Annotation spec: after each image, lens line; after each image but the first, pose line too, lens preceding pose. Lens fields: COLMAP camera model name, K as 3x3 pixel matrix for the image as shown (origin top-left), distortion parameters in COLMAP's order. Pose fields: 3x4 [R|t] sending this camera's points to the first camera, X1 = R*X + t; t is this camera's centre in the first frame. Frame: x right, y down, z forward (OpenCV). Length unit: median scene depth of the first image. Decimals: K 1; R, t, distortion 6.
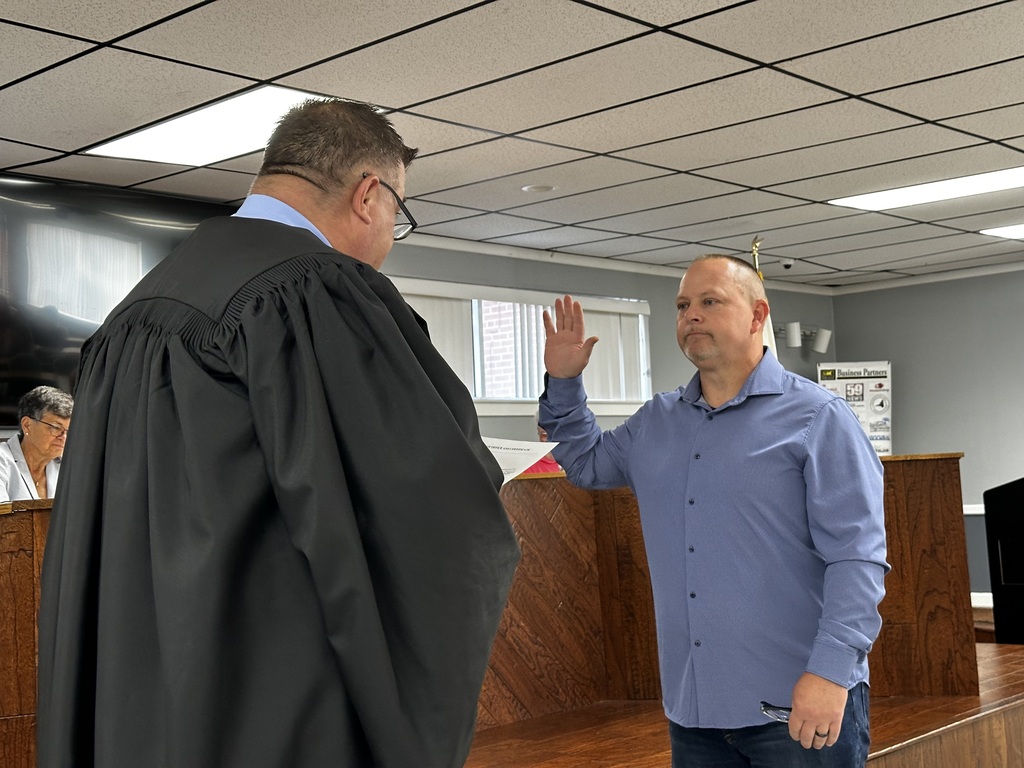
lens RADIAL K [[1434.2, 0, 517.7], [0, 1434.2, 382.8], [0, 0, 1]] dist [0.116532, 0.000000]
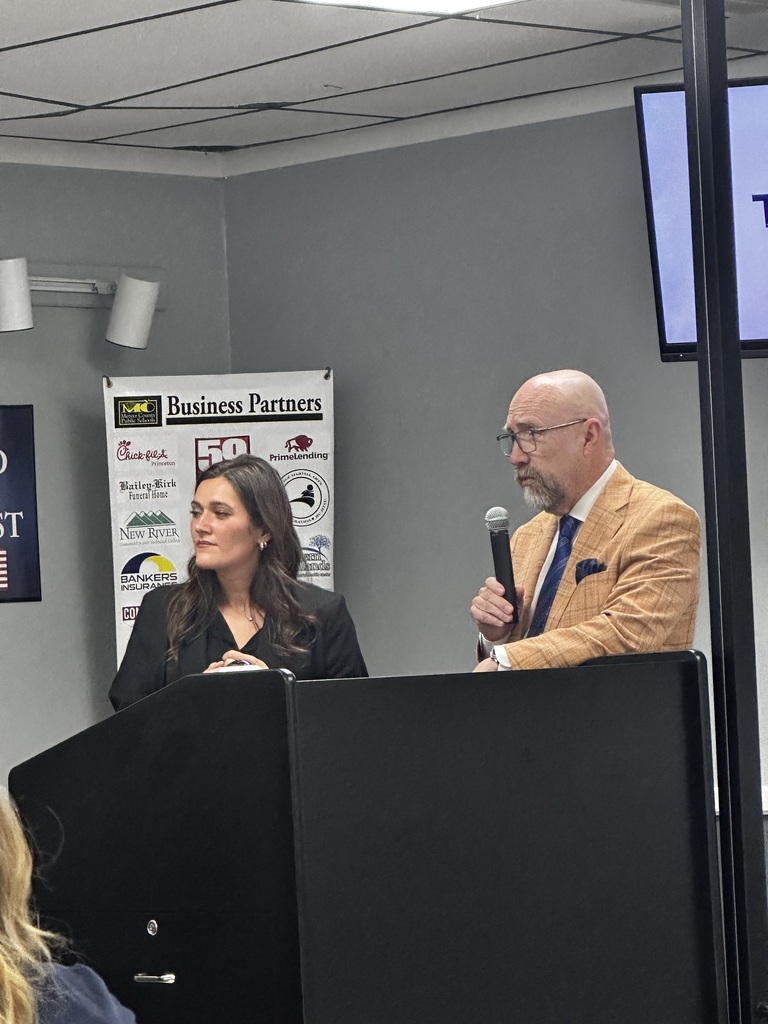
lens RADIAL K [[4109.5, 0, 383.4], [0, 4109.5, 512.0], [0, 0, 1]] dist [-0.061109, 0.000000]
pose [[0.998031, -0.002459, -0.062667, 0.332769], [0.004241, 0.999590, 0.028320, -0.009040], [0.062571, -0.028530, 0.997633, 0.038719]]
